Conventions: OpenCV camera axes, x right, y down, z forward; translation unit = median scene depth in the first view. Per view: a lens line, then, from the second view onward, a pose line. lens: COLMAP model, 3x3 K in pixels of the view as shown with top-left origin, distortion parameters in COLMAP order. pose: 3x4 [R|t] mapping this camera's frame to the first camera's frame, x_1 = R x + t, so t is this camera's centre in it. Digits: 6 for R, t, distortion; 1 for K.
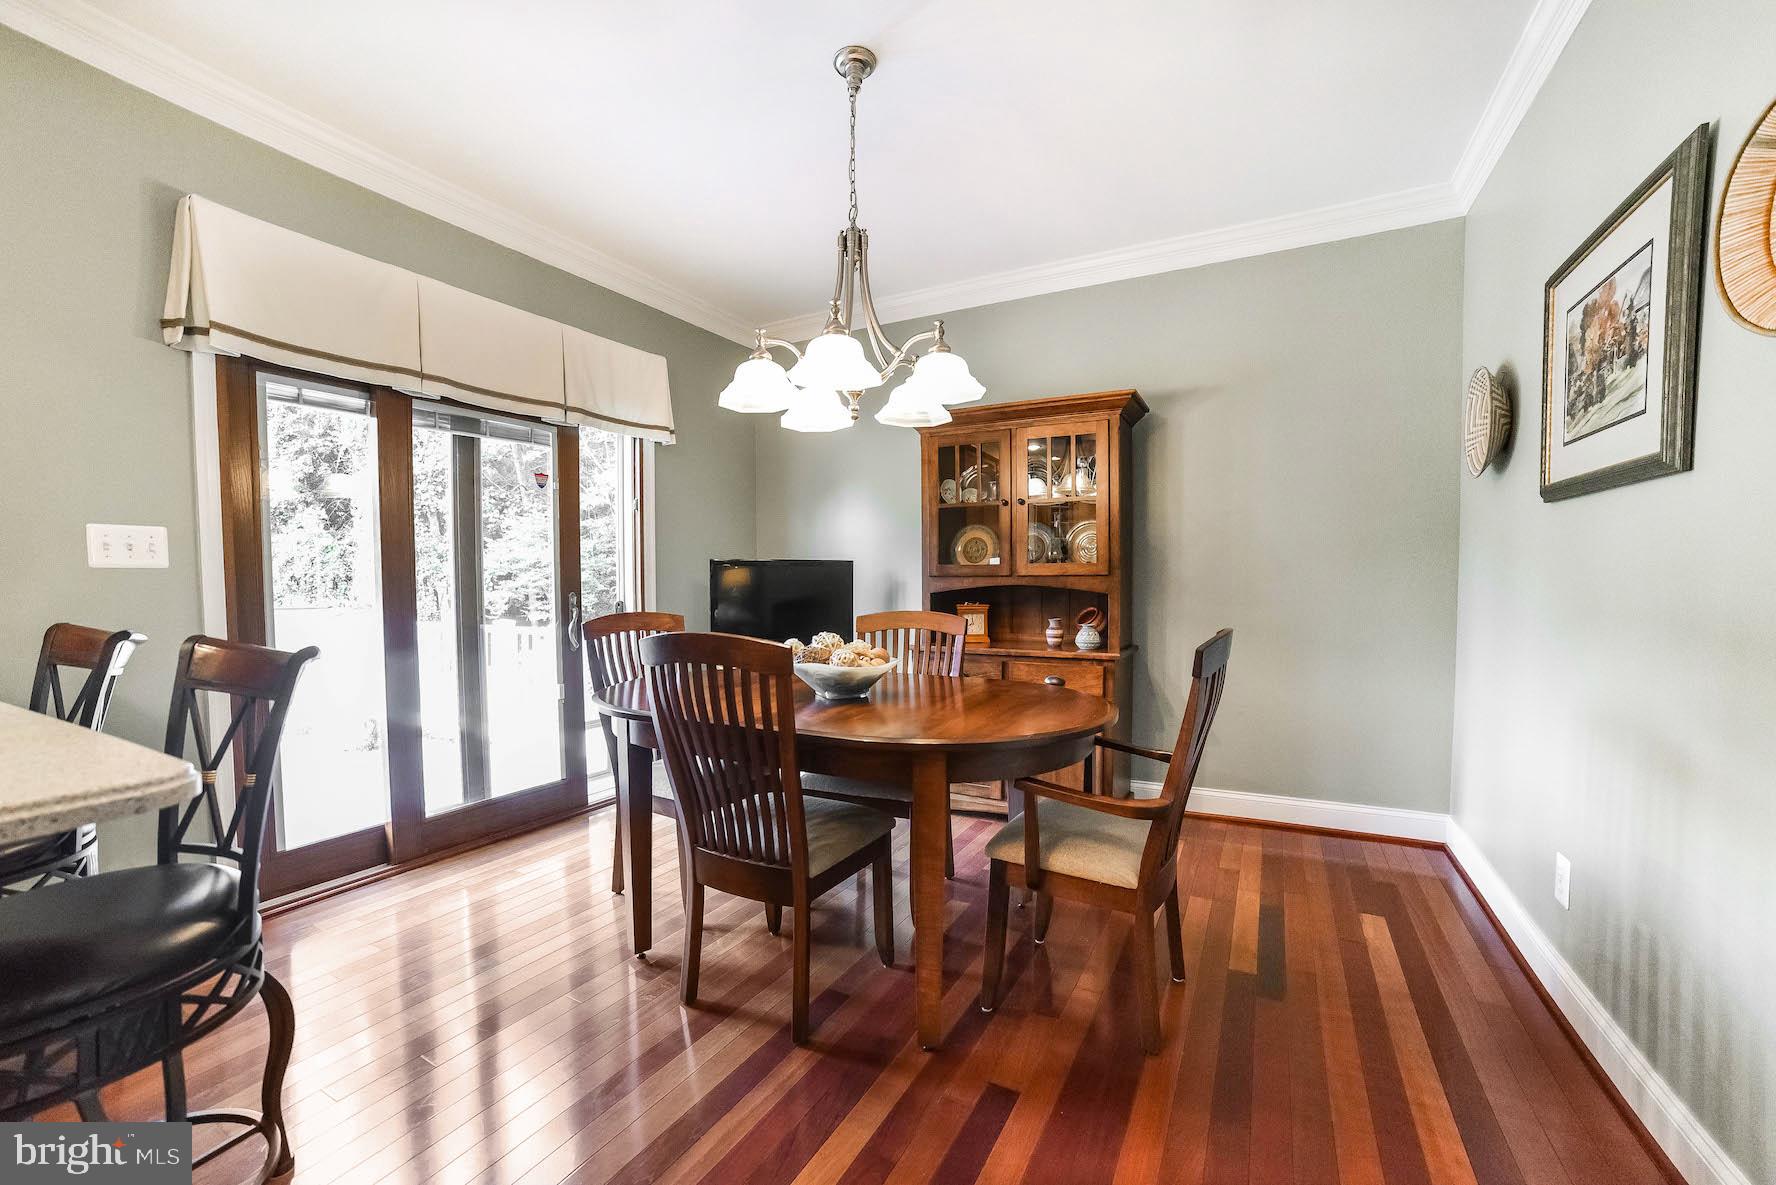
lens RADIAL K [[727.6, 0, 888.1], [0, 727.6, 609.7], [0, 0, 1]] dist [-0.090560, 0.038629]
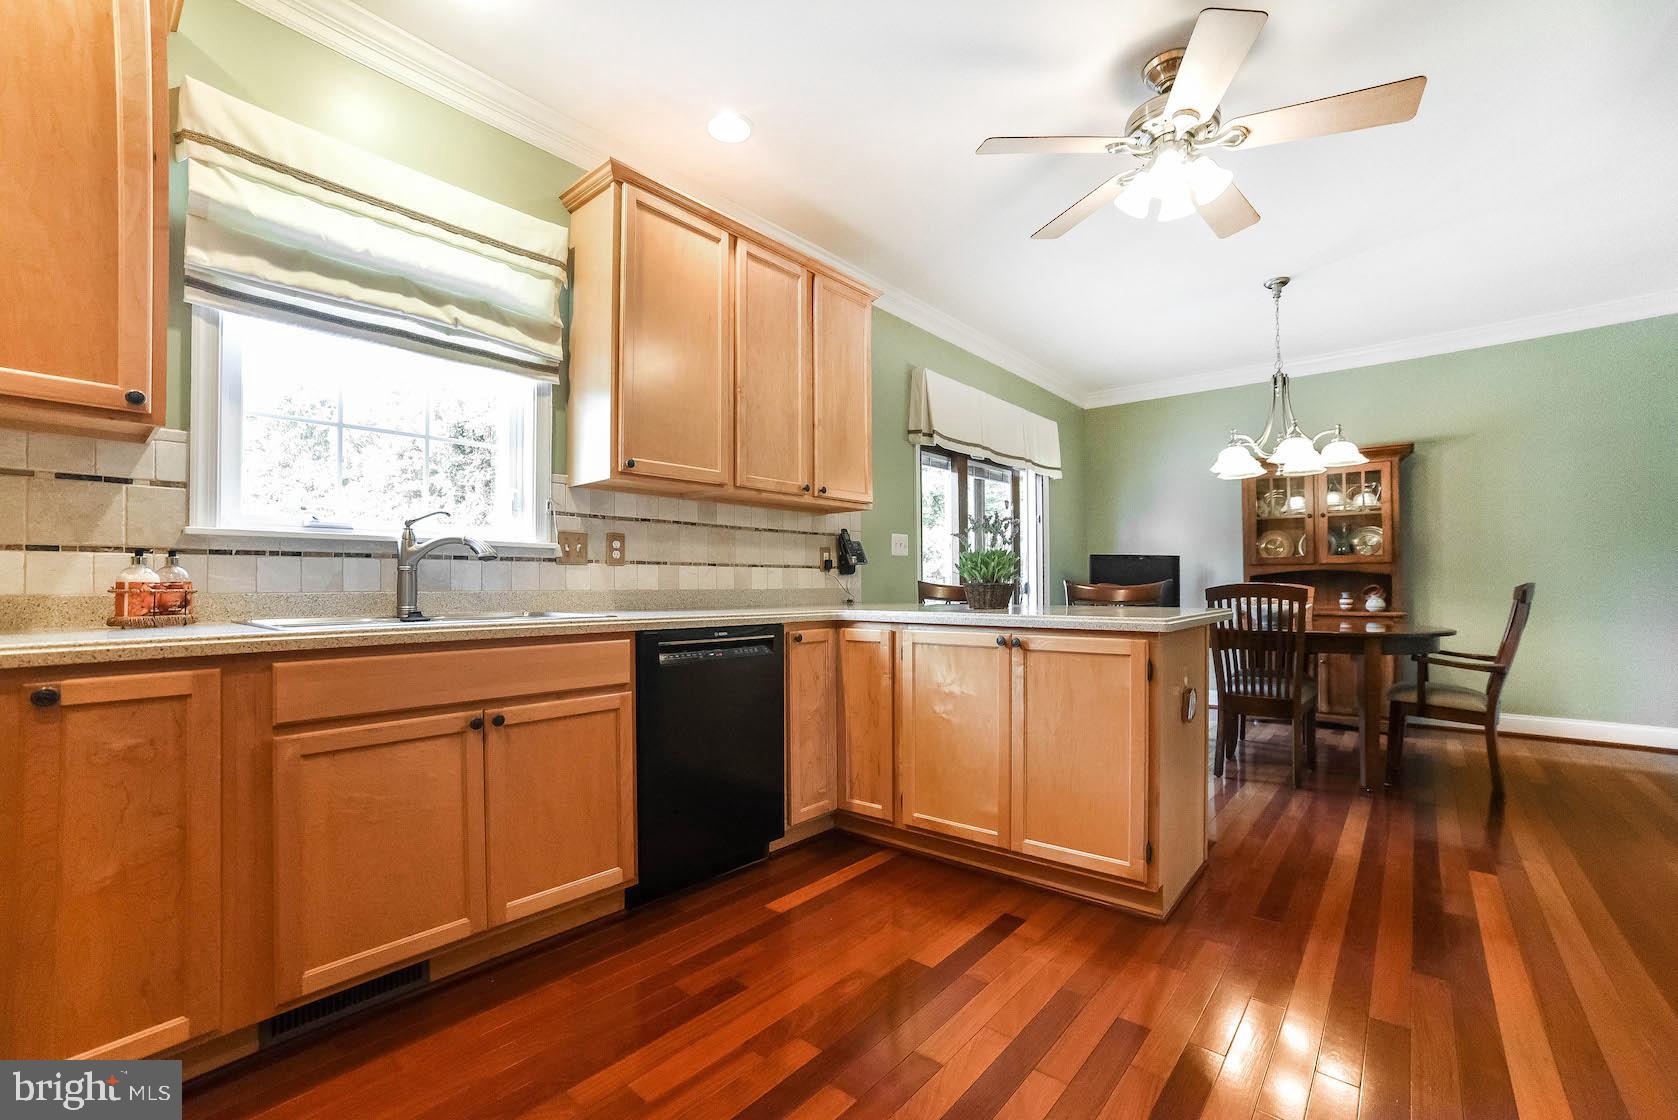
lens RADIAL K [[687.5, 0, 839.1], [0, 687.5, 576.3], [0, 0, 1]] dist [-0.090560, 0.038629]
pose [[0.973896, 0.002917, -0.226974, -0.511508], [-0.013017, 0.998990, -0.043017, 0.055208], [0.226620, 0.044849, 0.972950, -0.605121]]
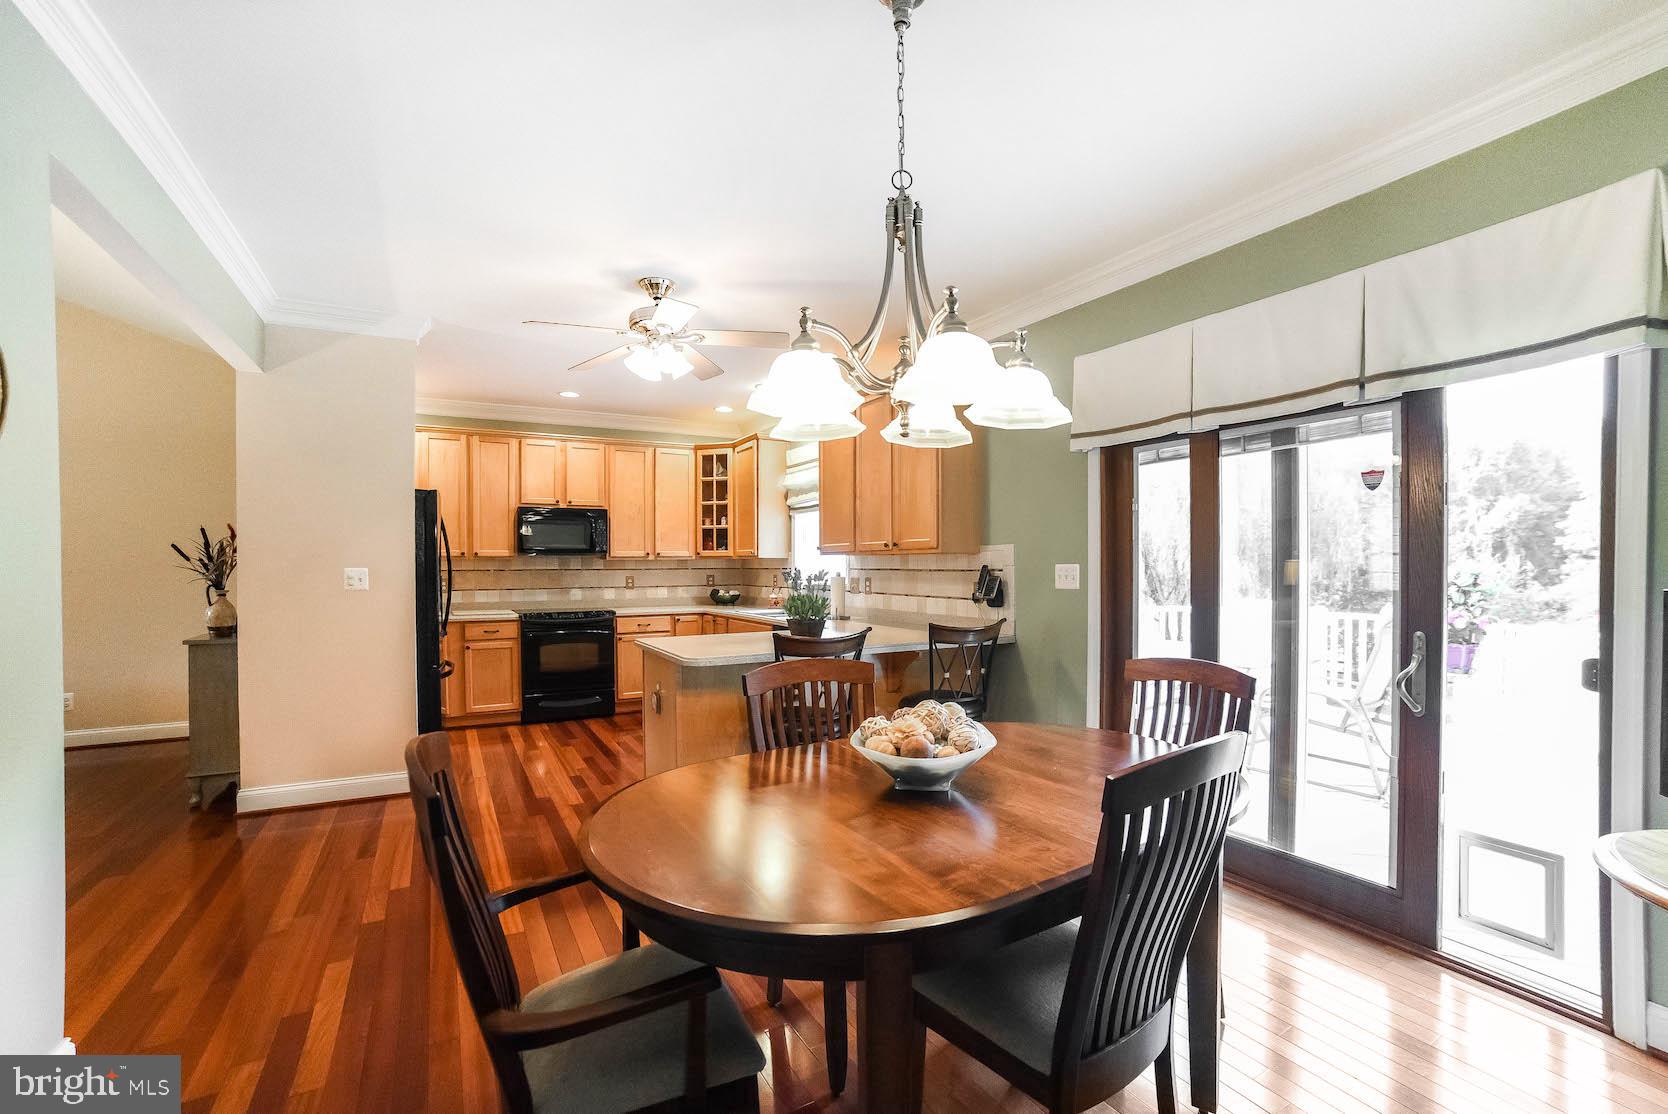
lens RADIAL K [[683.4, 0, 834.1], [0, 683.4, 573.2], [0, 0, 1]] dist [-0.090560, 0.038629]
pose [[-0.530766, 0.010677, -0.847451, 0.409688], [-0.032023, 0.998954, 0.032642, -0.087306], [0.846913, 0.044464, -0.529869, 0.896577]]
